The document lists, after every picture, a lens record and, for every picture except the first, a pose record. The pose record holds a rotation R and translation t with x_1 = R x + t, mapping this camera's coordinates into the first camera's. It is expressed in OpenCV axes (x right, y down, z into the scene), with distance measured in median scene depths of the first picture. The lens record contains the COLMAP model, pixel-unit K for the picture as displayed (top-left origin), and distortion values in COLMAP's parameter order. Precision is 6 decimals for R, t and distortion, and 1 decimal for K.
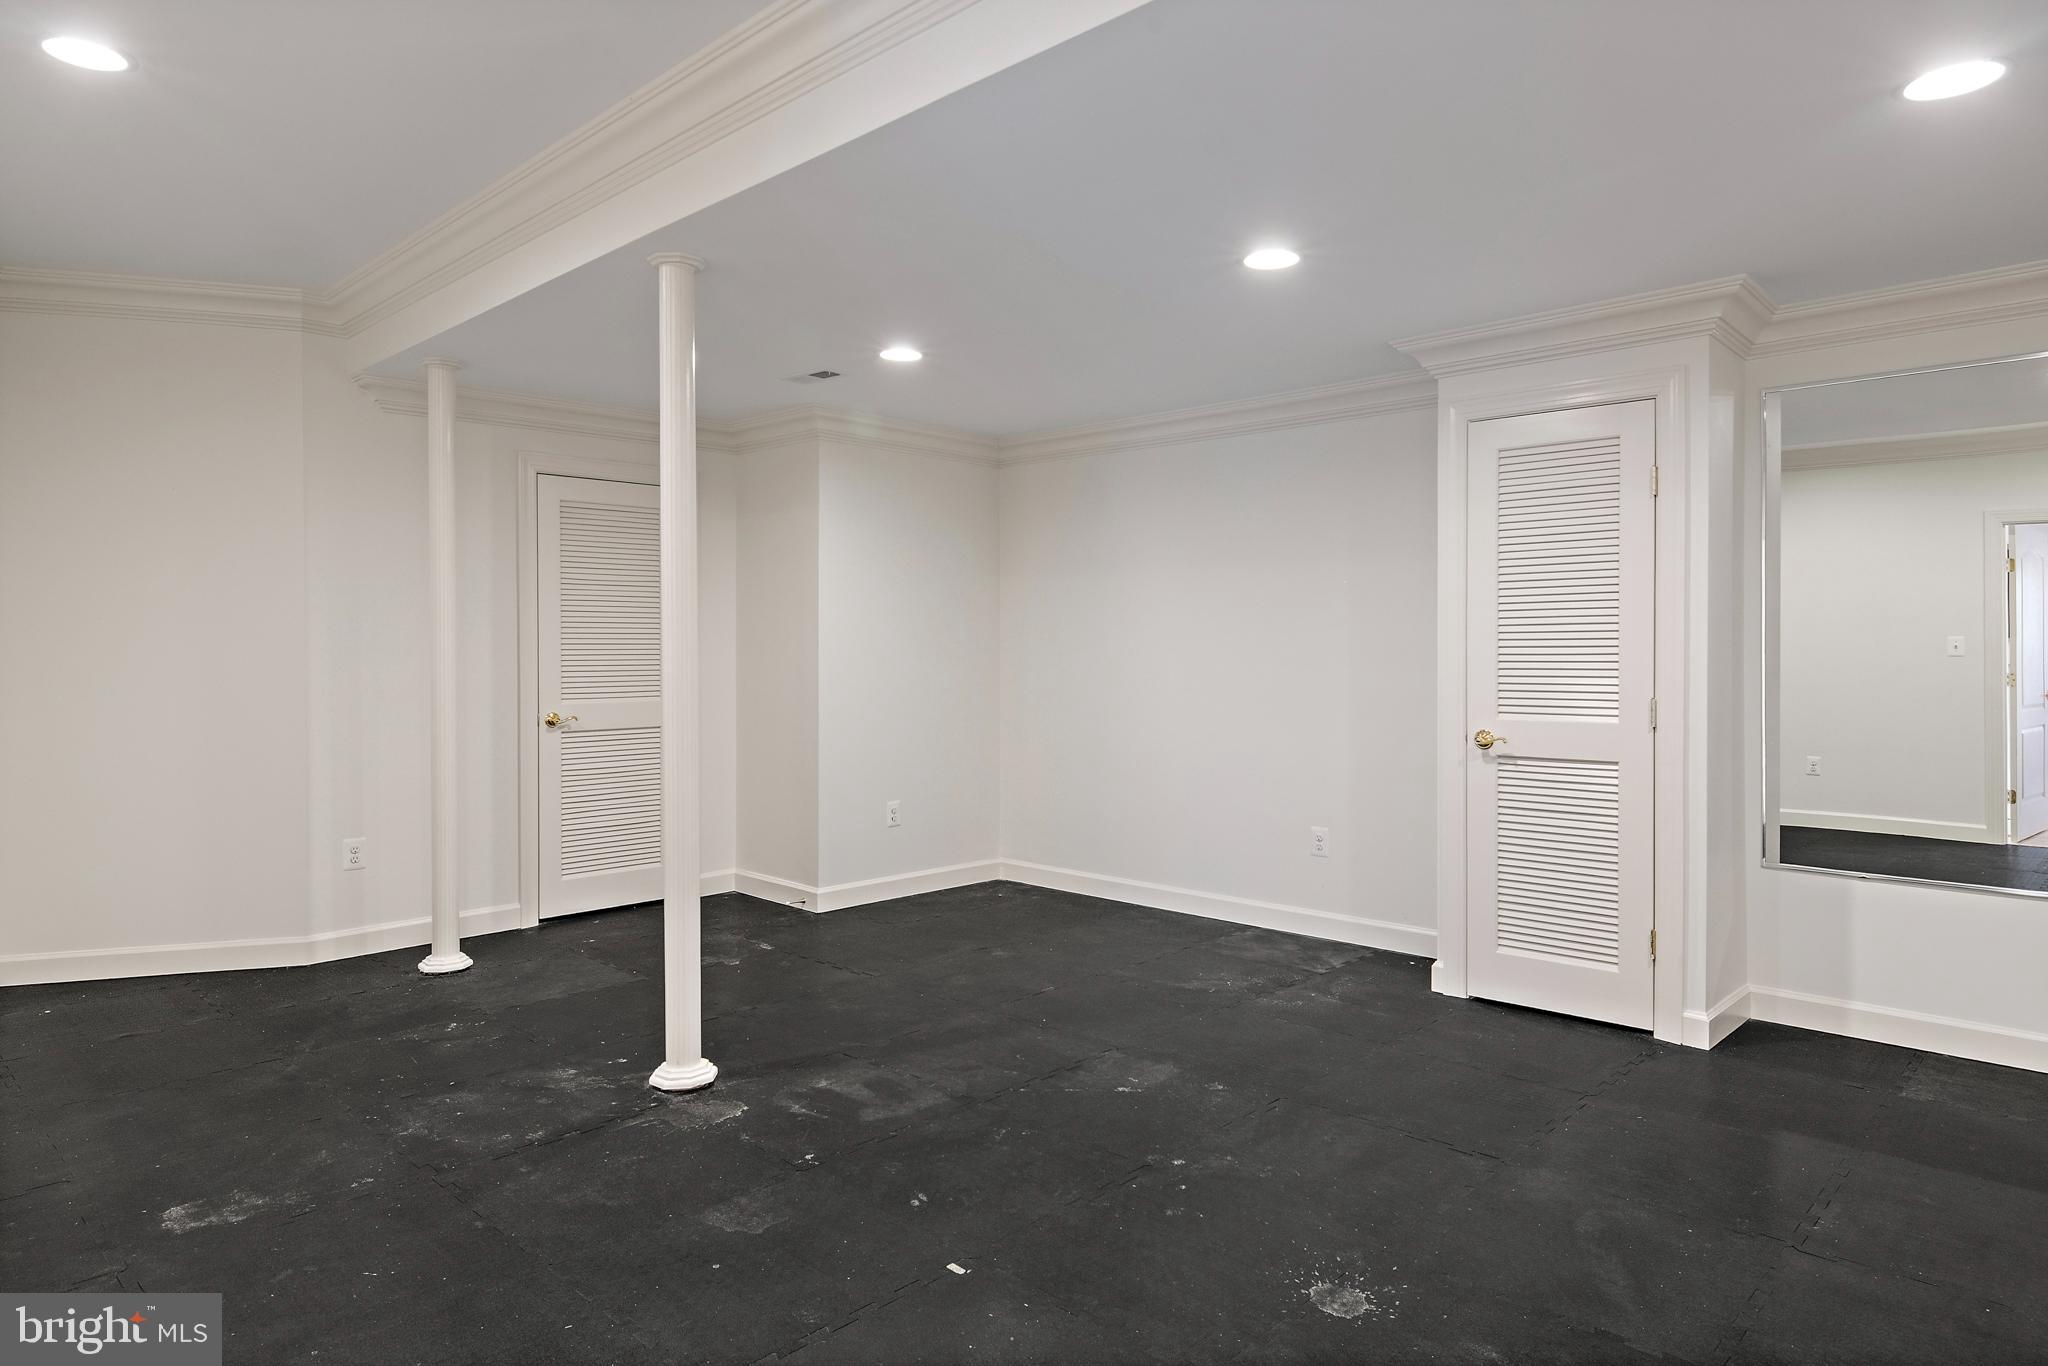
lens RADIAL K [[1205.3, 0, 1027.4], [0, 1205.3, 672.8], [0, 0, 1]] dist [-0.004854, -0.000680]
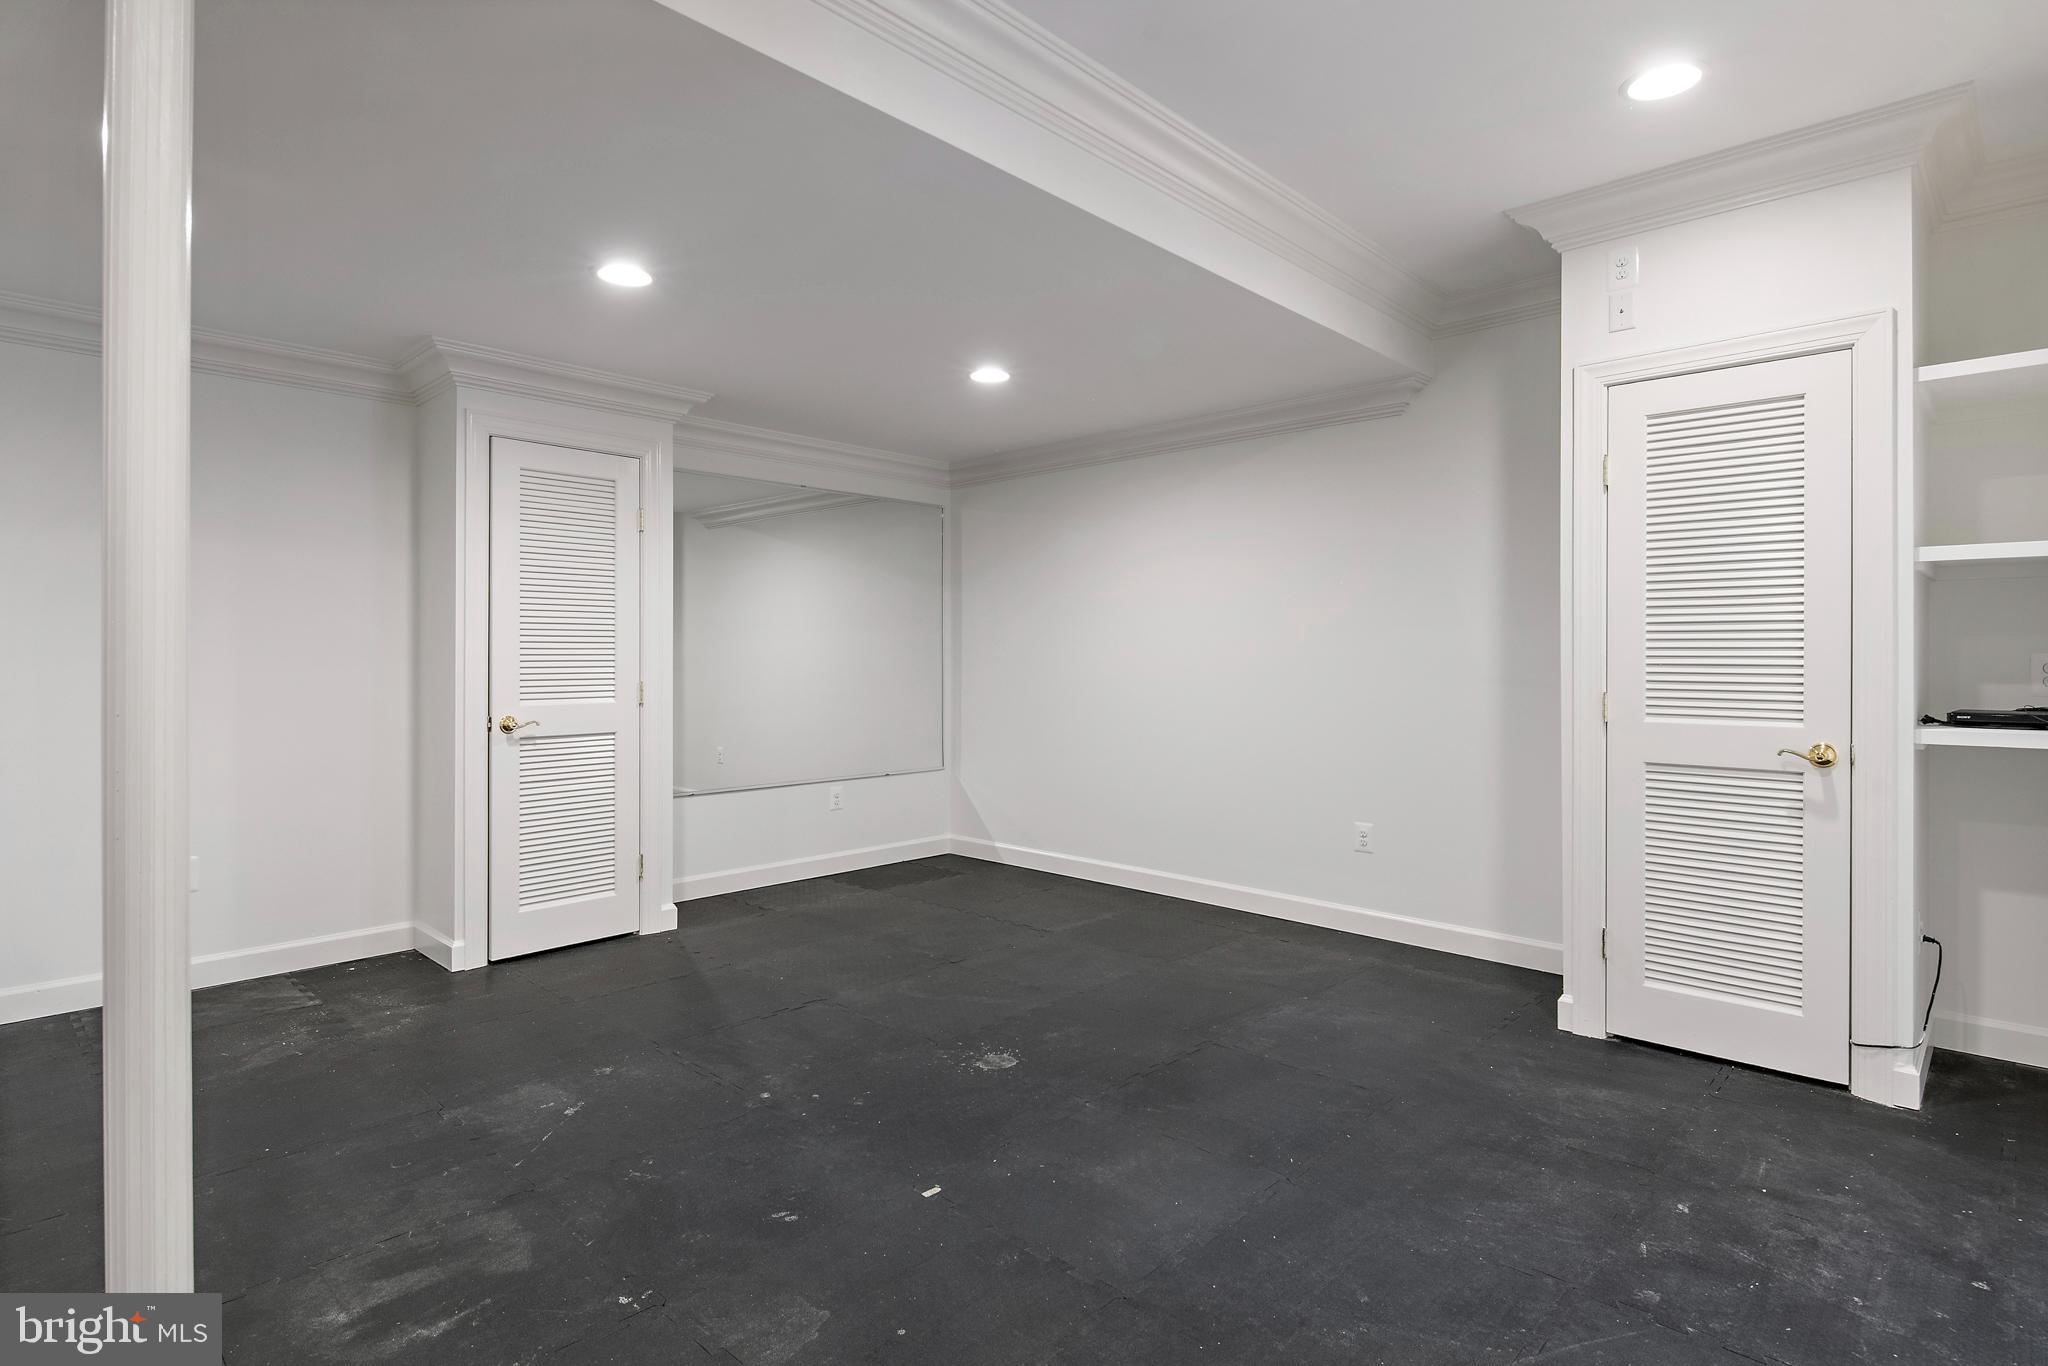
lens RADIAL K [[1050.4, 0, 1031.1], [0, 1050.4, 660.5], [0, 0, 1]] dist [-0.005003, -0.001602]
pose [[-0.009293, -0.005691, 0.999941, -0.718277], [0.015087, 0.999869, 0.005831, -0.002993], [-0.999843, 0.015140, -0.009206, 0.630266]]
